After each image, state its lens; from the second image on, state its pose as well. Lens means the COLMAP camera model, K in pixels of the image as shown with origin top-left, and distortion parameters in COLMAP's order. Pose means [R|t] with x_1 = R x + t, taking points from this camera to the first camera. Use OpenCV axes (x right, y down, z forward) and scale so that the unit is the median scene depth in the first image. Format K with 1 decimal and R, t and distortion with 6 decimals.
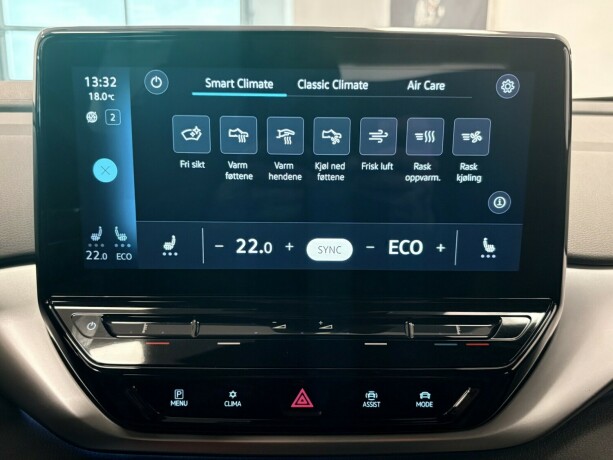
lens RADIAL K [[568.6, 0, 302.7], [0, 568.6, 230.5], [0, 0, 1]] dist [-0.019051, 0.000000]
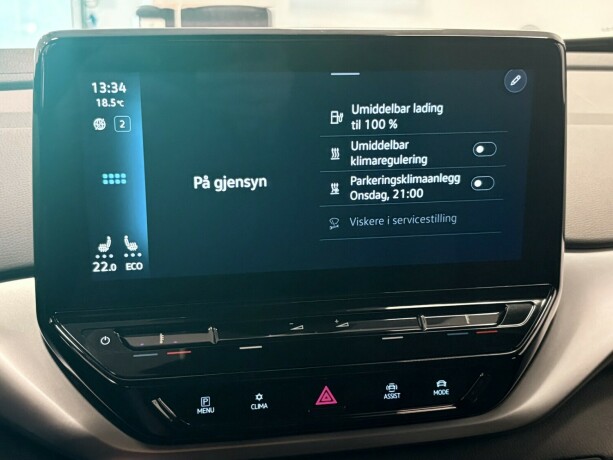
lens RADIAL K [[812.3, 0, 308.2], [0, 812.3, 232.8], [0, 0, 1]] dist [0.002385, 0.000000]
pose [[0.985866, -0.047563, 0.160645, -0.245738], [0.037133, 0.997040, 0.067317, -0.093525], [-0.163371, -0.060400, 0.984714, -0.405029]]
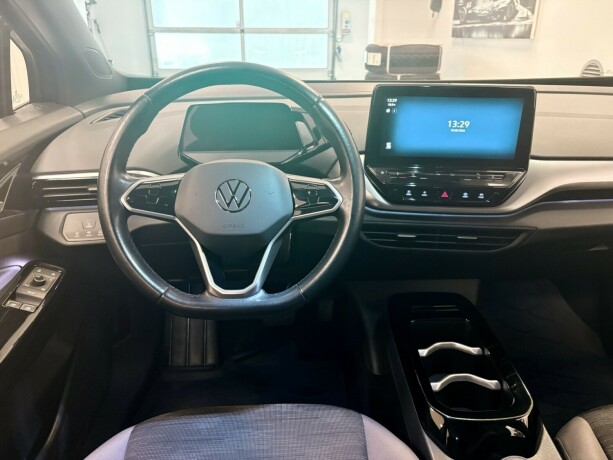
lens RADIAL K [[465.1, 0, 307.2], [0, 465.1, 229.4], [0, 0, 1]] dist [-0.010748, -0.008499]
pose [[0.990636, 0.045425, -0.128749, -0.447798], [-0.021292, 0.982891, 0.182956, 0.002286], [0.134857, -0.178501, 0.974654, -1.878568]]
